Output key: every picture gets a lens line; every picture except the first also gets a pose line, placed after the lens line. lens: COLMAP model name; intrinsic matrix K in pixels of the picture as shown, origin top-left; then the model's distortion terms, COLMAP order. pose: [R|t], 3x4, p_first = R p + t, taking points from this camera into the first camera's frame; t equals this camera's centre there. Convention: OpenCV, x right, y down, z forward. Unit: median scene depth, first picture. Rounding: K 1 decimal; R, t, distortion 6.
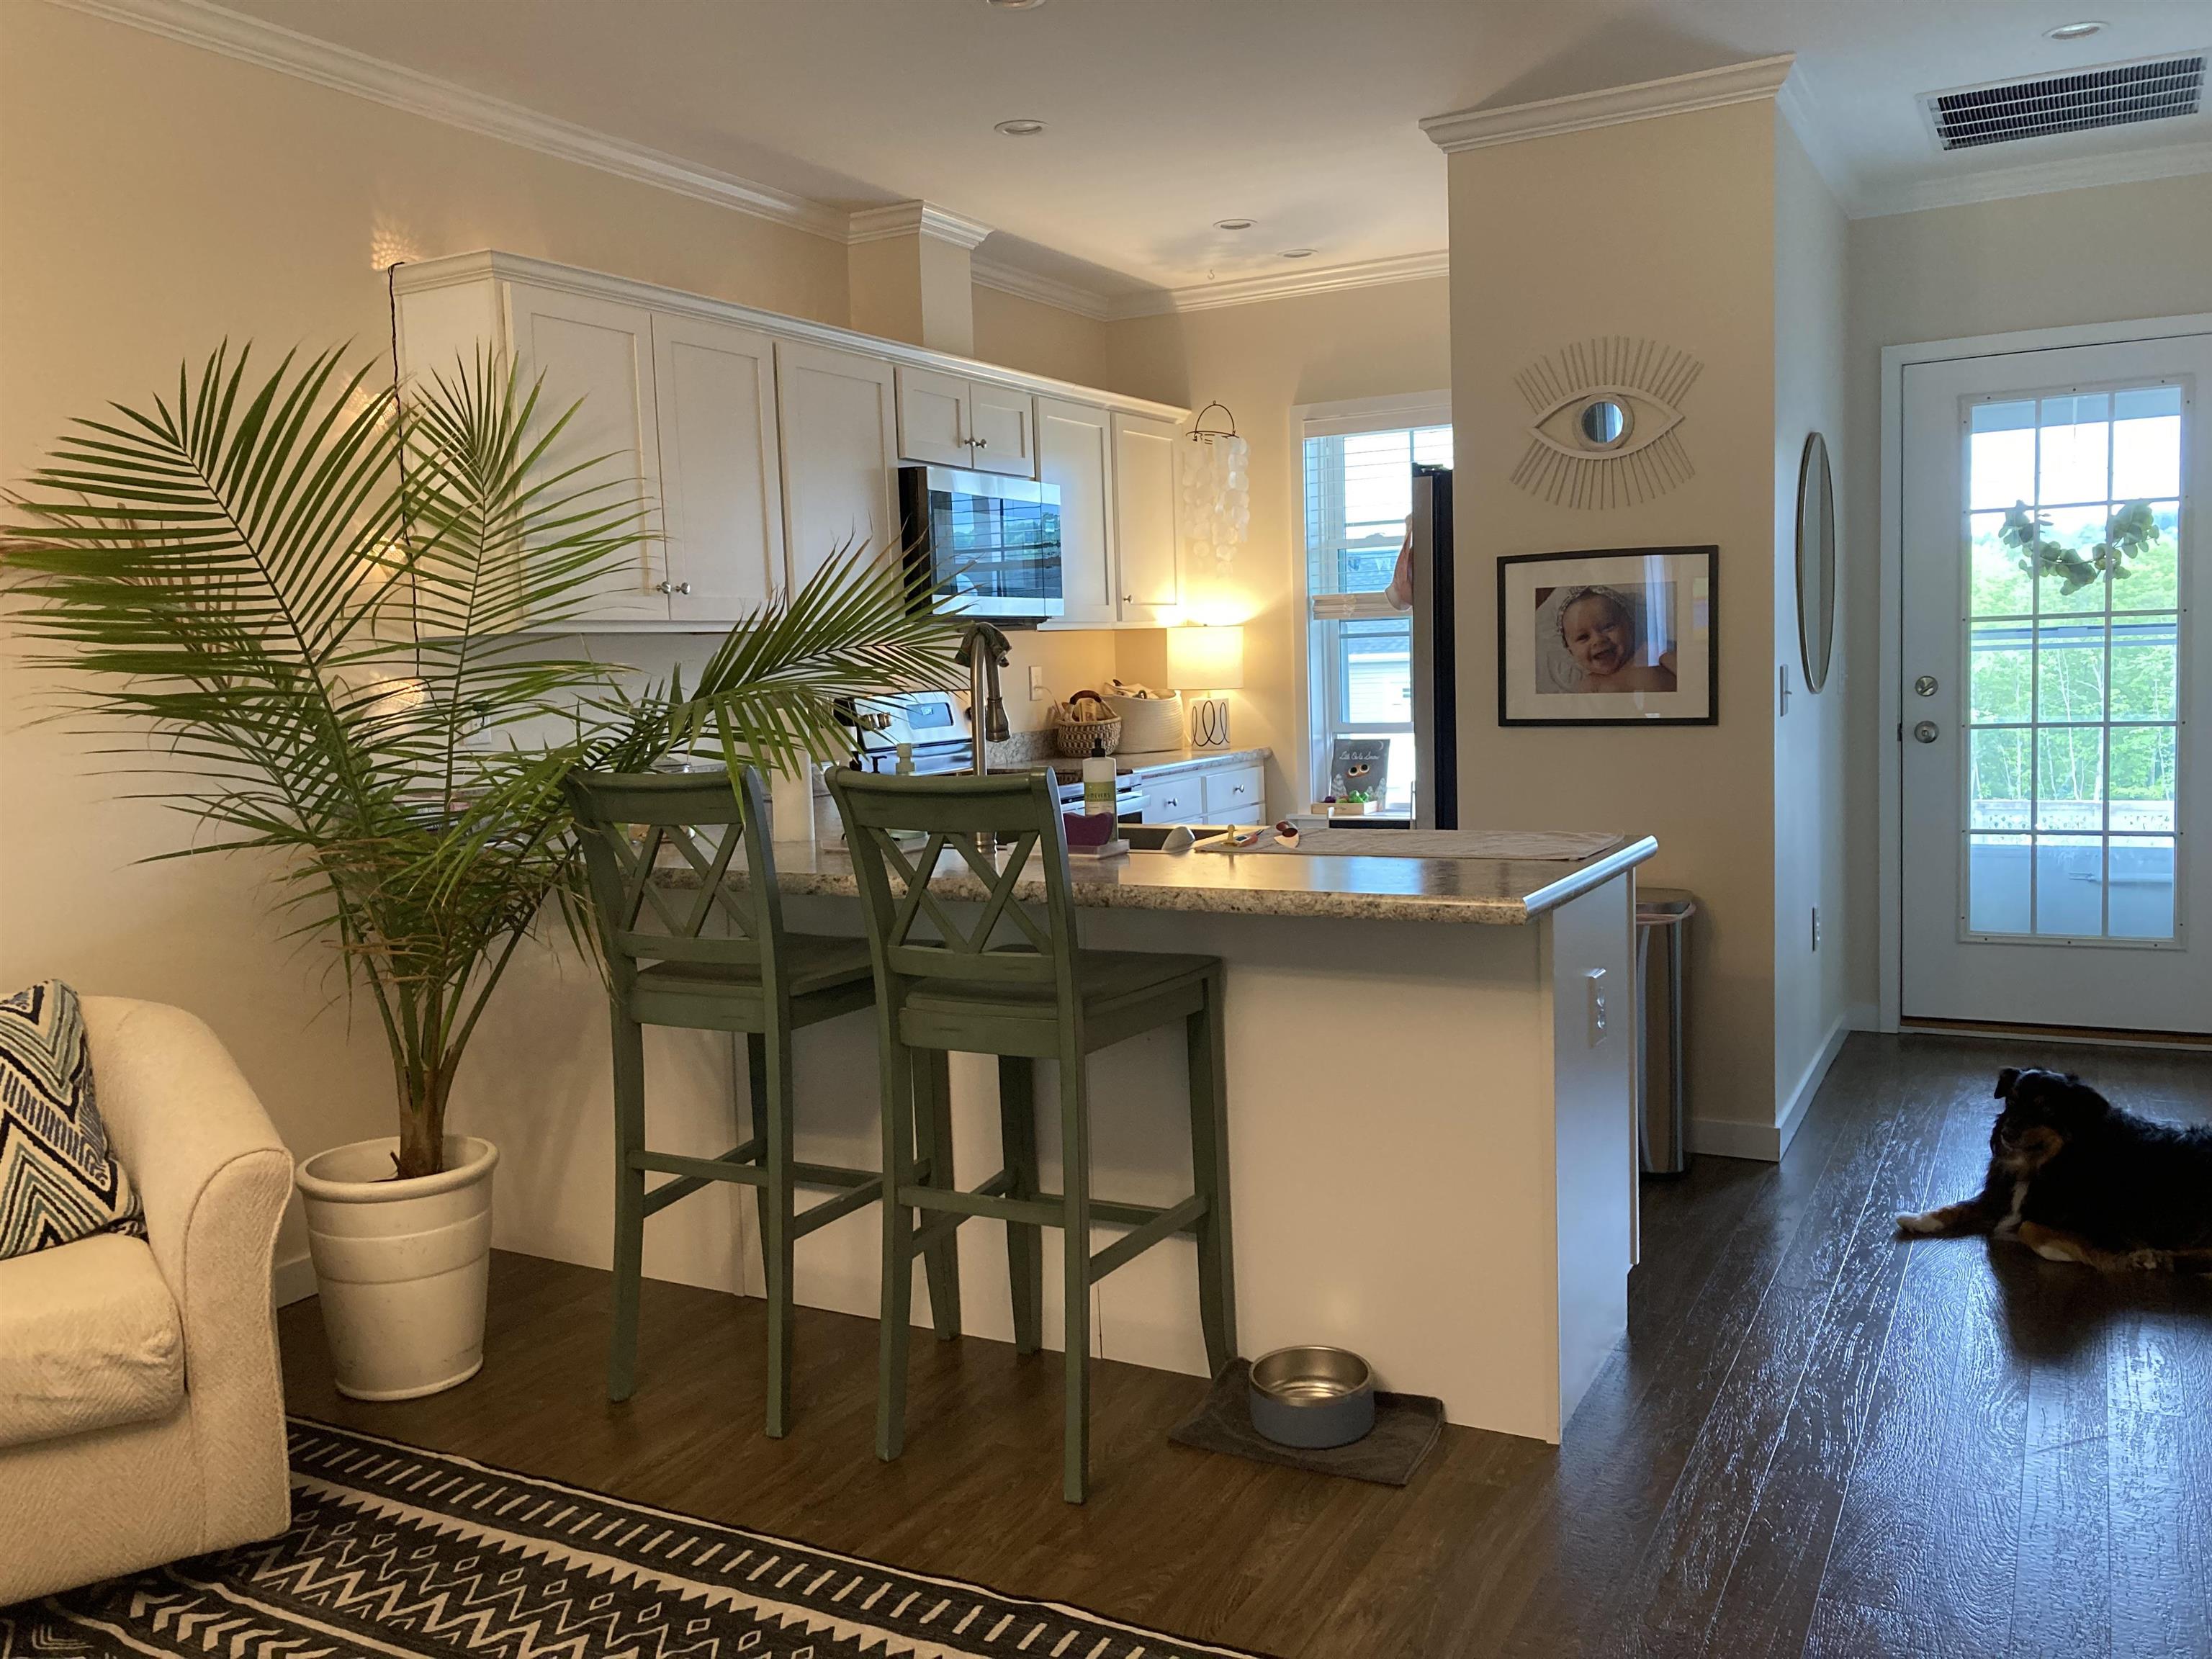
lens RADIAL K [[1769.0, 0, 1106.0], [0, 1769.0, 829.5], [0, 0, 1]] dist [0.078780, -0.246355]
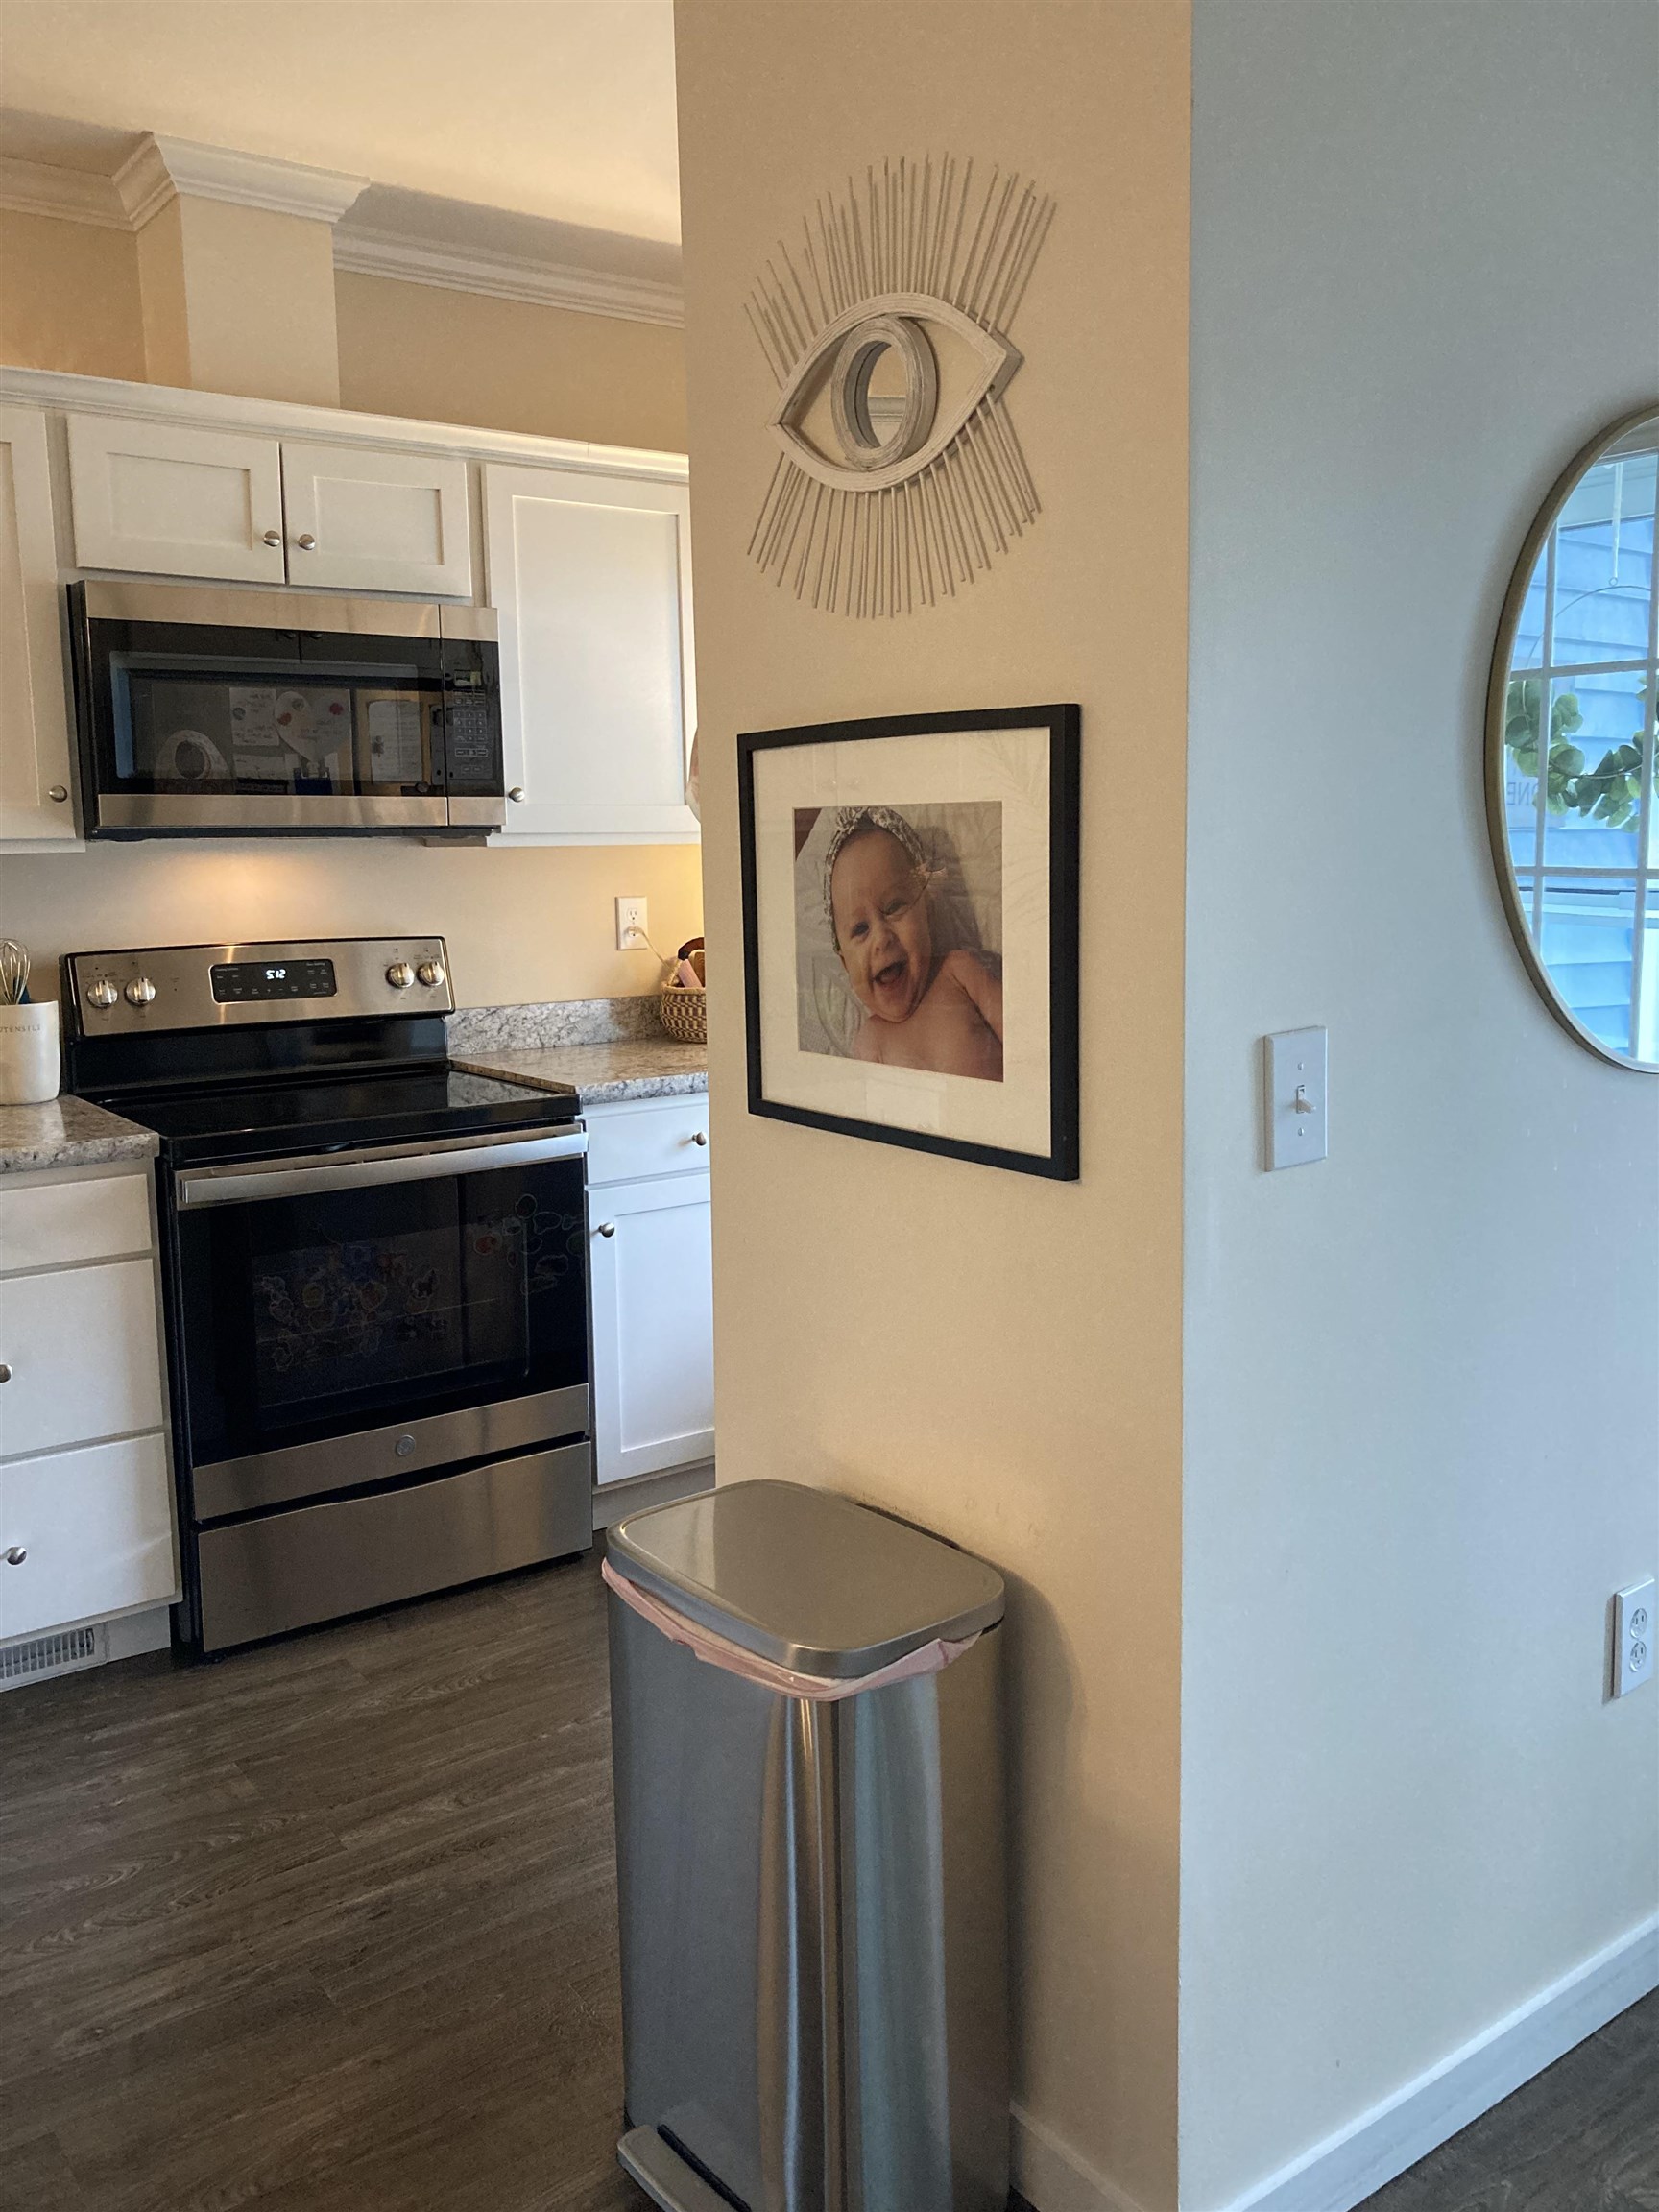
lens RADIAL K [[1809.8, 0, 829.5], [0, 1809.8, 1106.0], [0, 0, 1]] dist [0.011467, -0.007757]
pose [[0.902371, 0.083214, -0.422849, 0.315920], [-0.058383, 0.995740, 0.071365, -0.068644], [0.426987, -0.039711, 0.903386, 0.434058]]
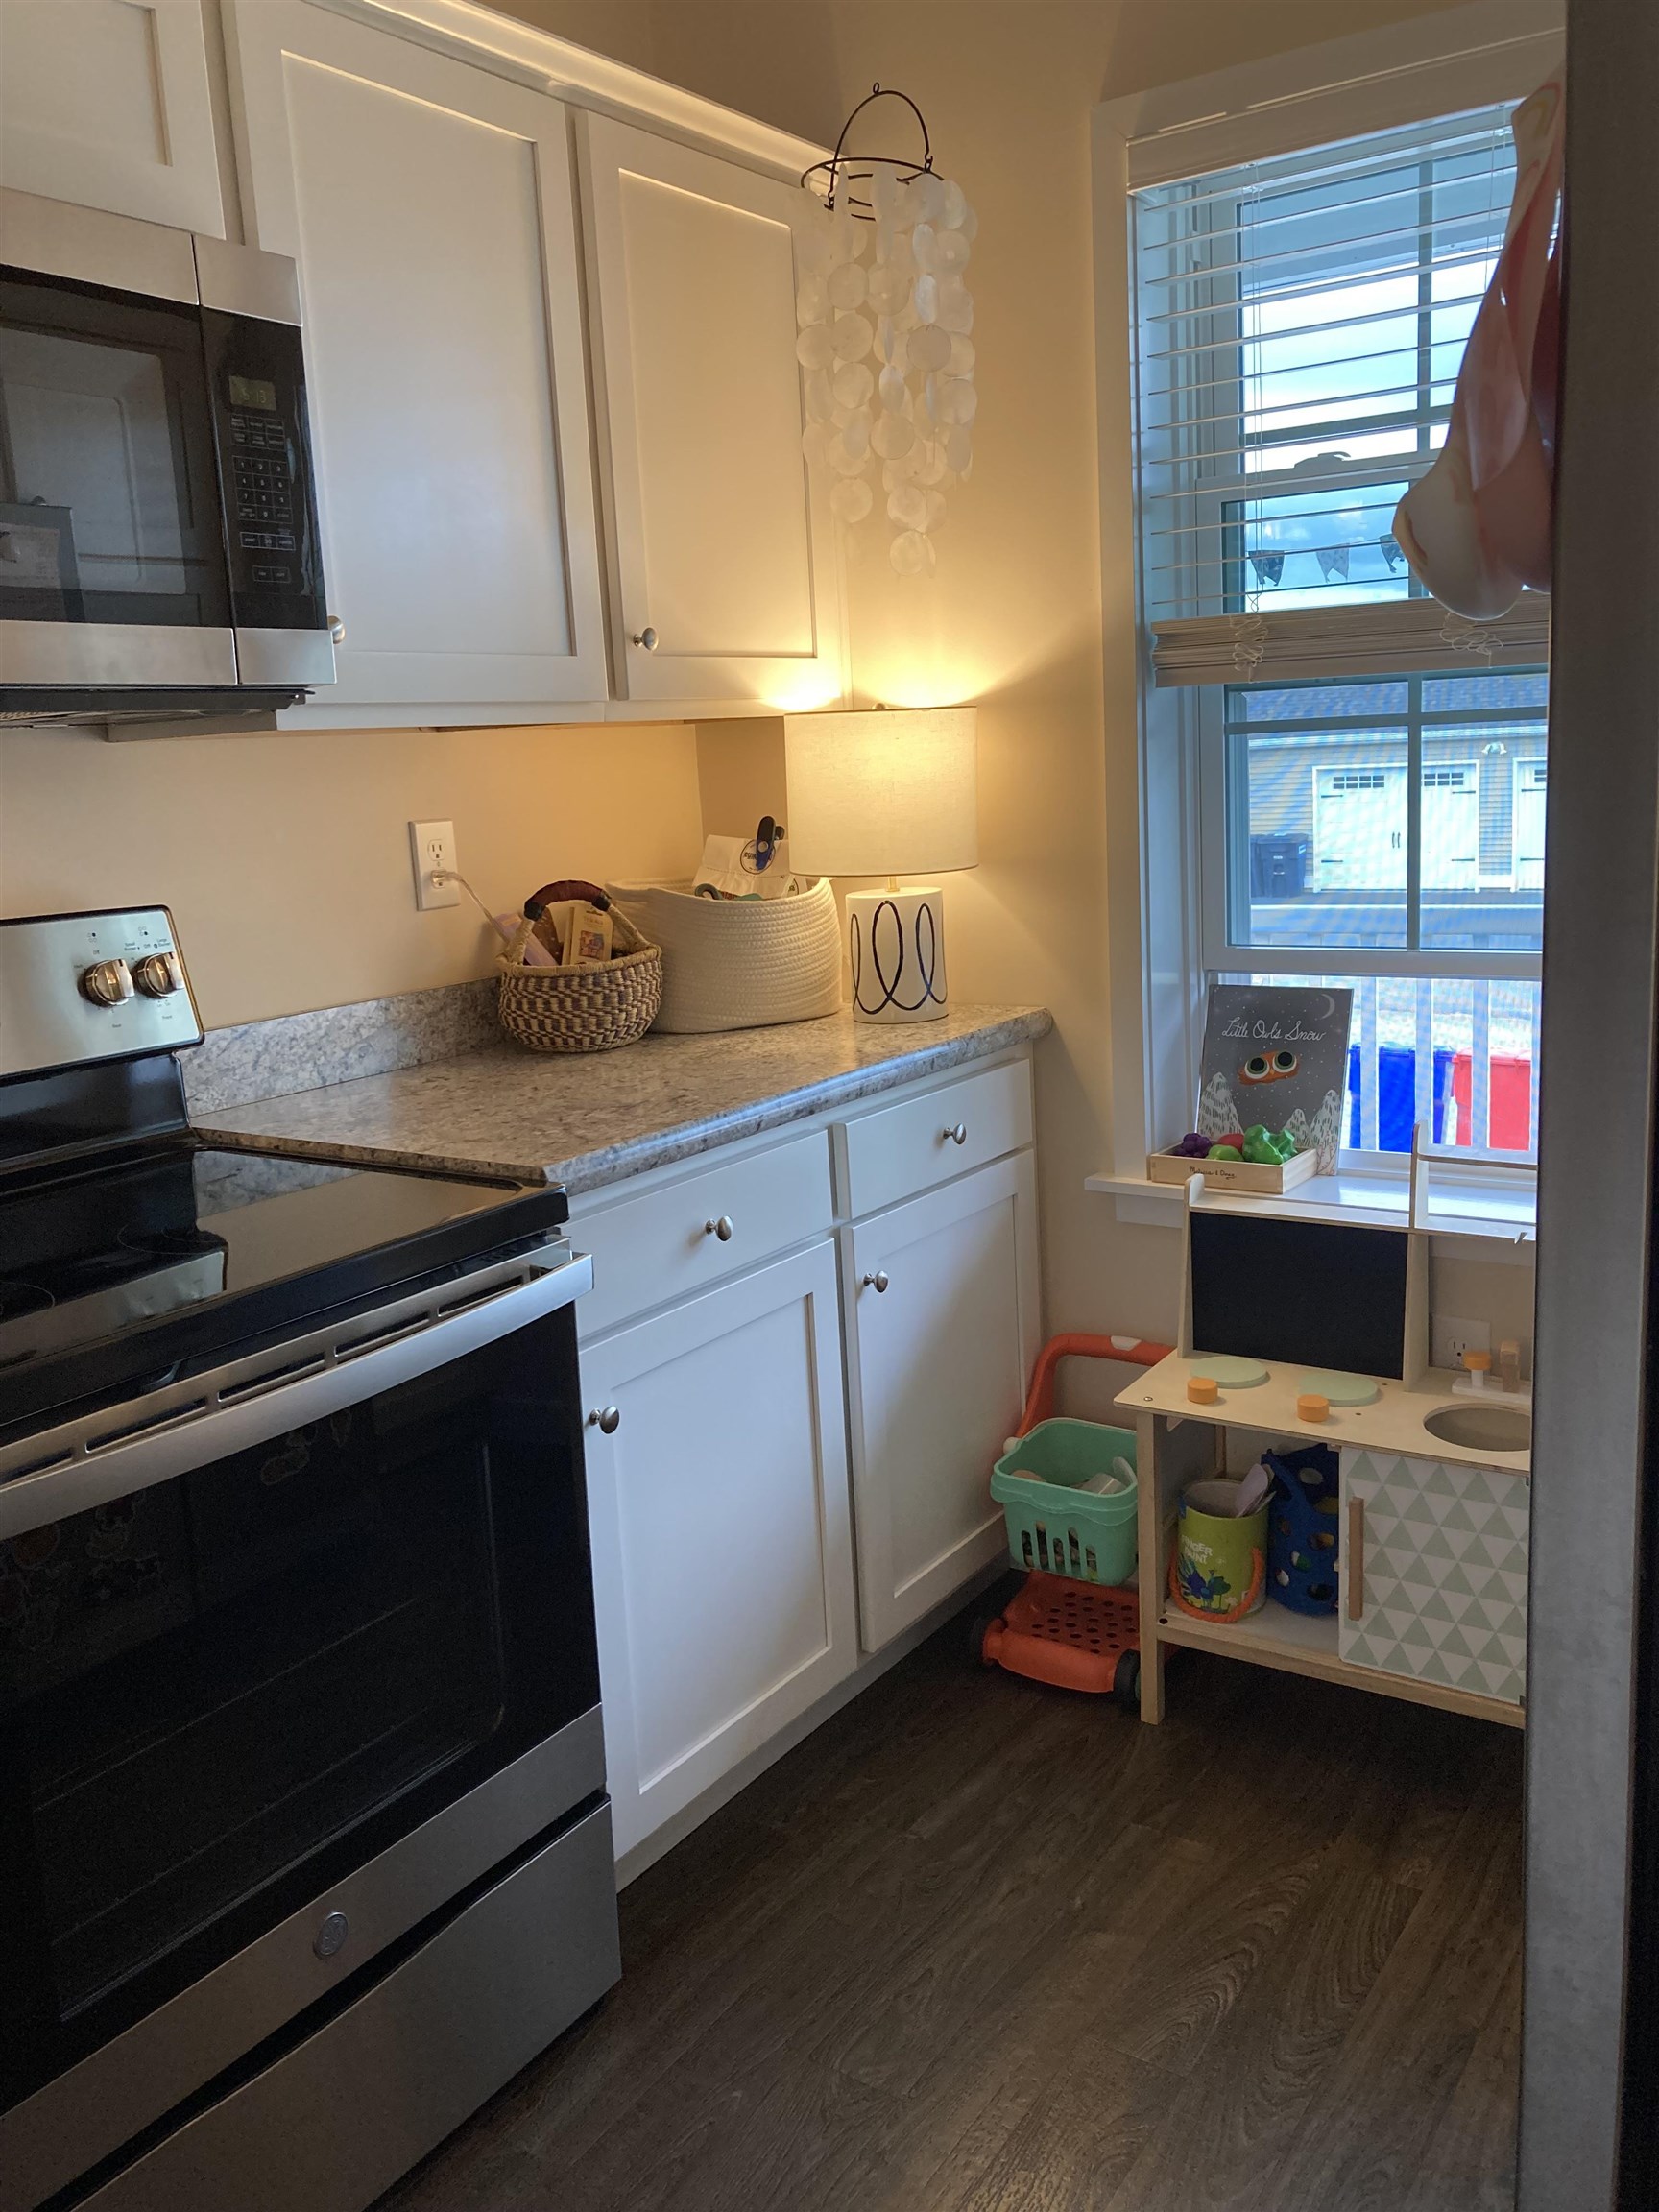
lens RADIAL K [[1858.2, 0, 829.5], [0, 1858.2, 1106.0], [0, 0, 1]] dist [0.002265, -0.007688]
pose [[0.995208, 0.002619, -0.097747, 0.089138], [0.007136, 0.995030, 0.099322, -0.070699], [0.097521, -0.099543, 0.990243, 0.604139]]
